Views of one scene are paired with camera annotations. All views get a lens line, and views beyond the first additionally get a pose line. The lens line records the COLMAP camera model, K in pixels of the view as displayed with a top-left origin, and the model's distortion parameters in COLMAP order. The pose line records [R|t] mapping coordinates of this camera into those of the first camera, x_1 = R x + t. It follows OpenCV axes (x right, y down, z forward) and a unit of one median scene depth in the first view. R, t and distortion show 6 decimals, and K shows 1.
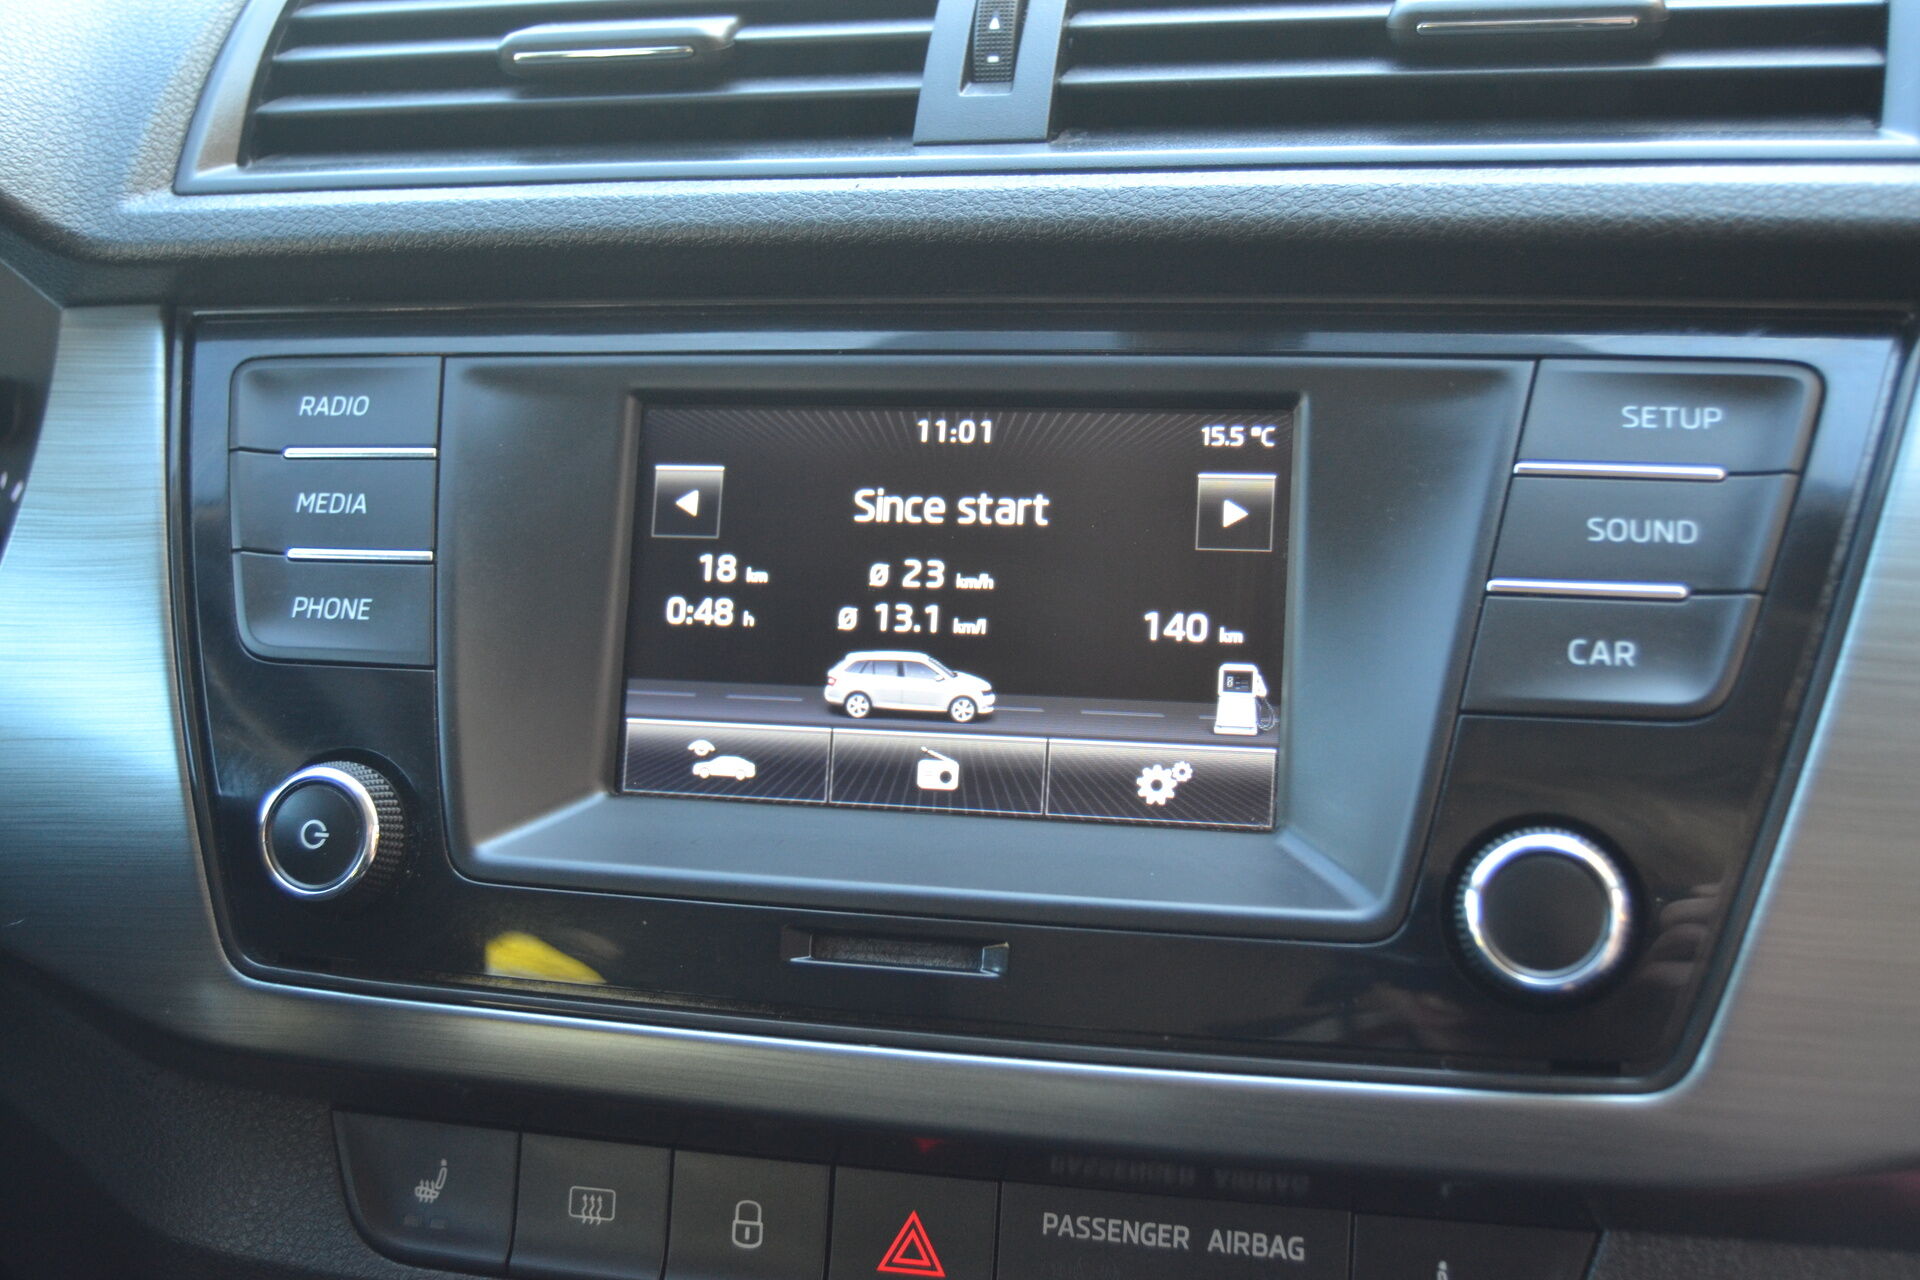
lens RADIAL K [[2029.2, 0, 960.0], [0, 2029.2, 640.0], [0, 0, 1]] dist [-0.074267, 0.013719]
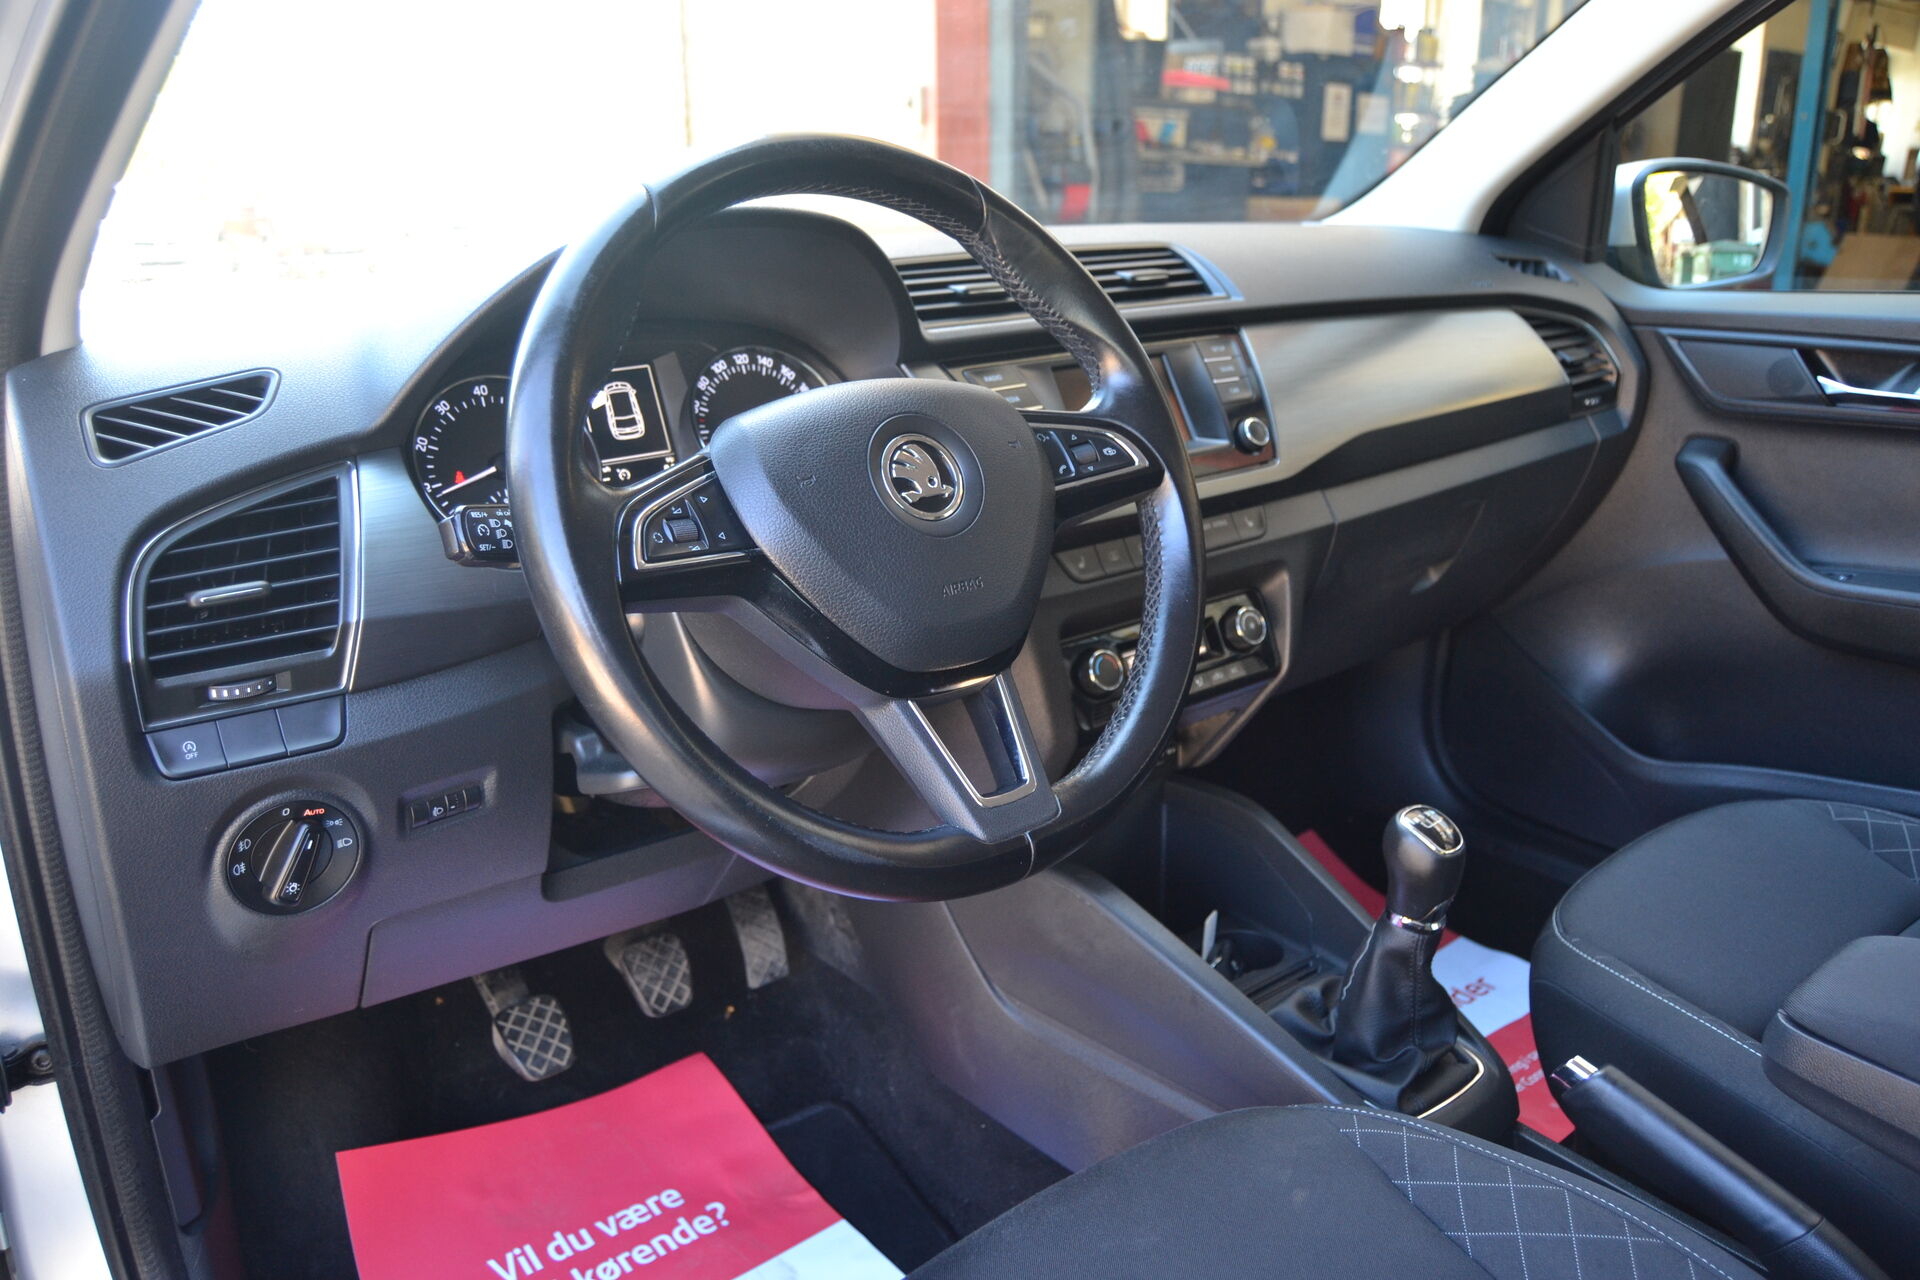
lens RADIAL K [[1539.1, 0, 960.0], [0, 1539.1, 640.0], [0, 0, 1]] dist [-0.097704, 0.083929]
pose [[0.607972, -0.190835, 0.770683, -2.830372], [0.292986, 0.956100, 0.005619, 0.338298], [-0.737923, 0.222383, 0.637194, -0.724138]]
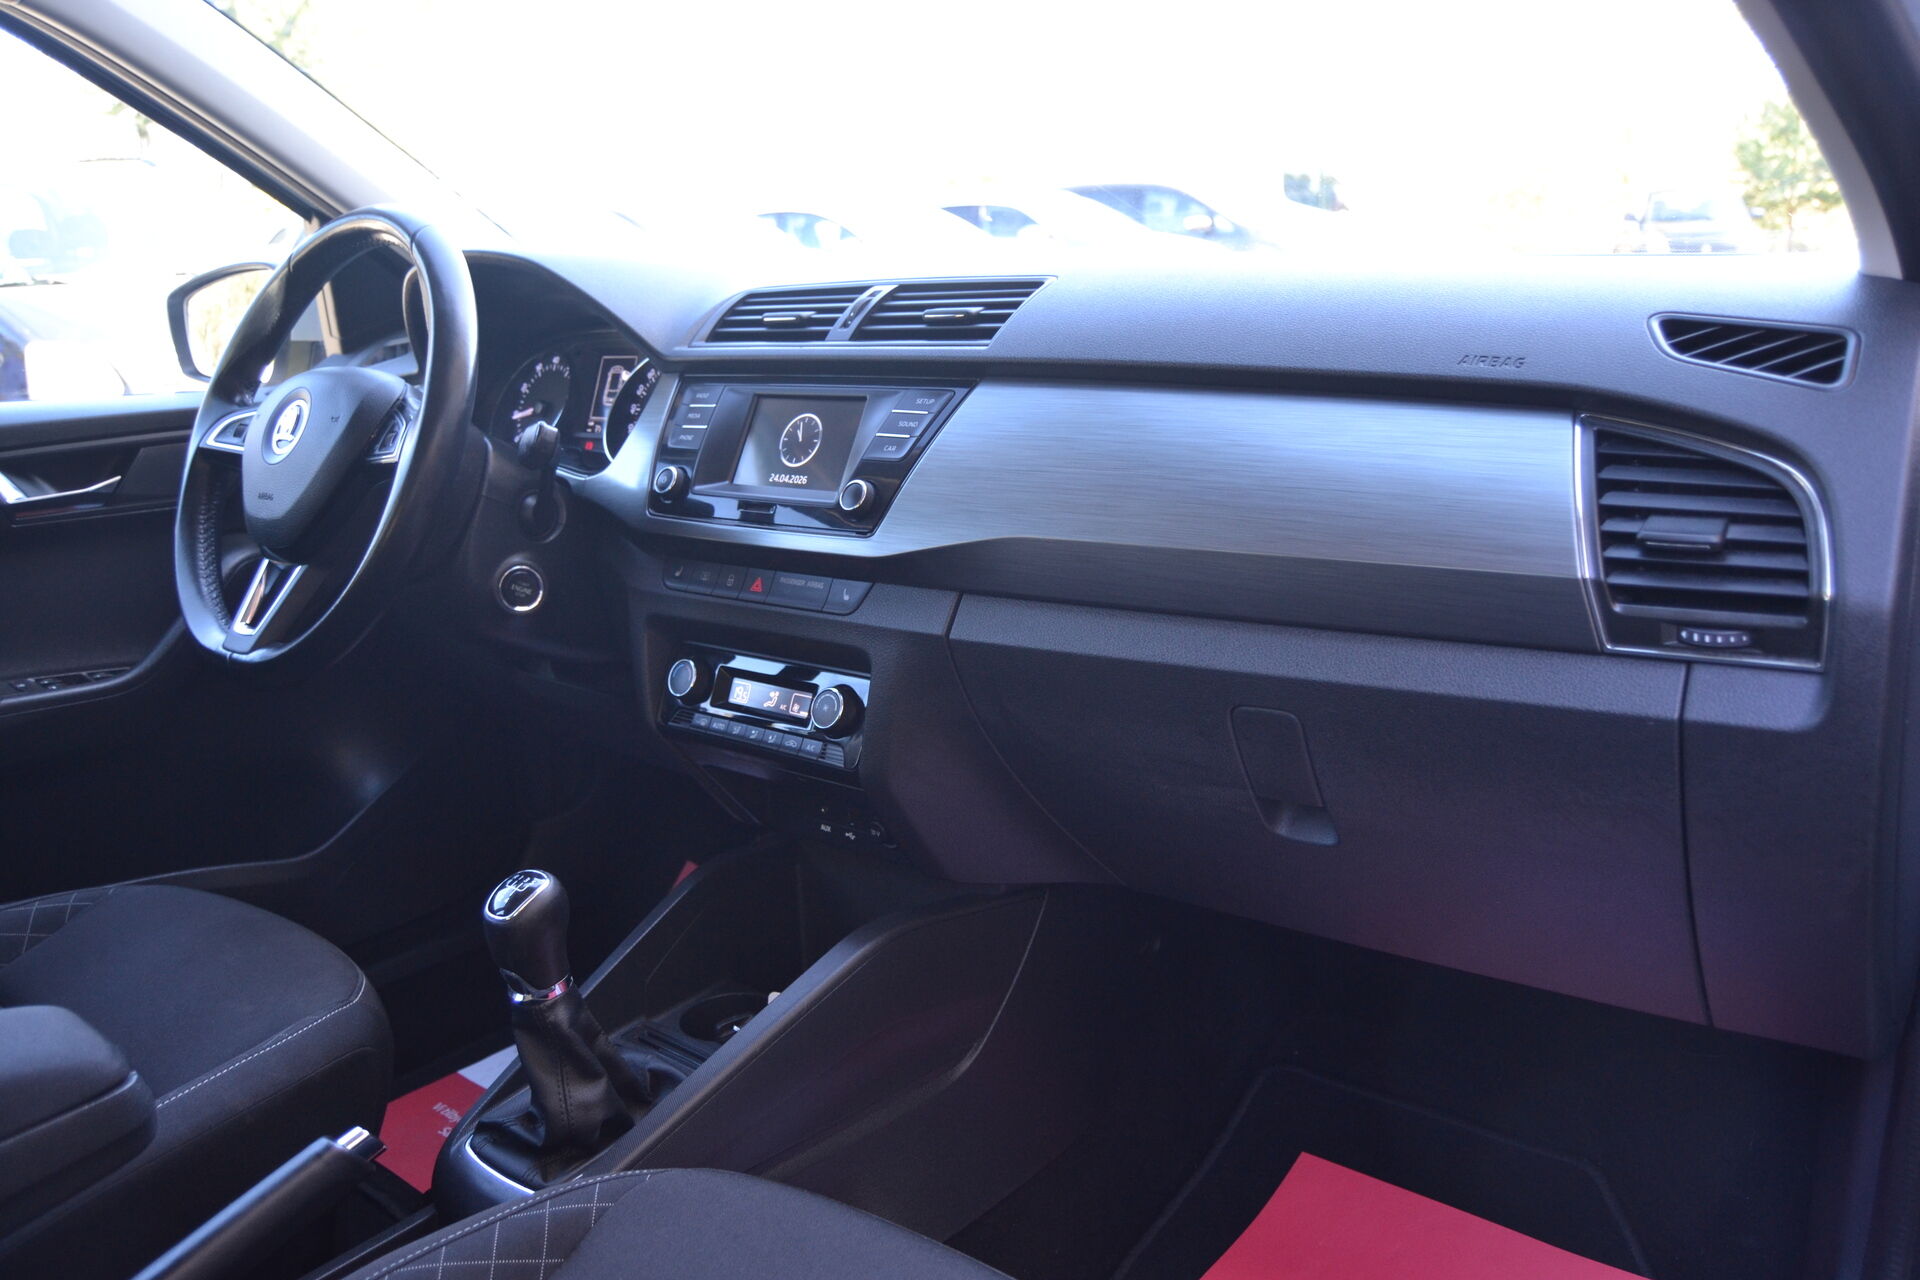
lens RADIAL K [[1539.1, 0, 960.0], [0, 1539.1, 640.0], [0, 0, 1]] dist [-0.097704, 0.083929]
pose [[0.890200, 0.129545, -0.436762, 1.739053], [-0.185012, 0.978901, -0.086743, 0.598872], [0.416310, 0.158025, 0.895385, -1.664021]]
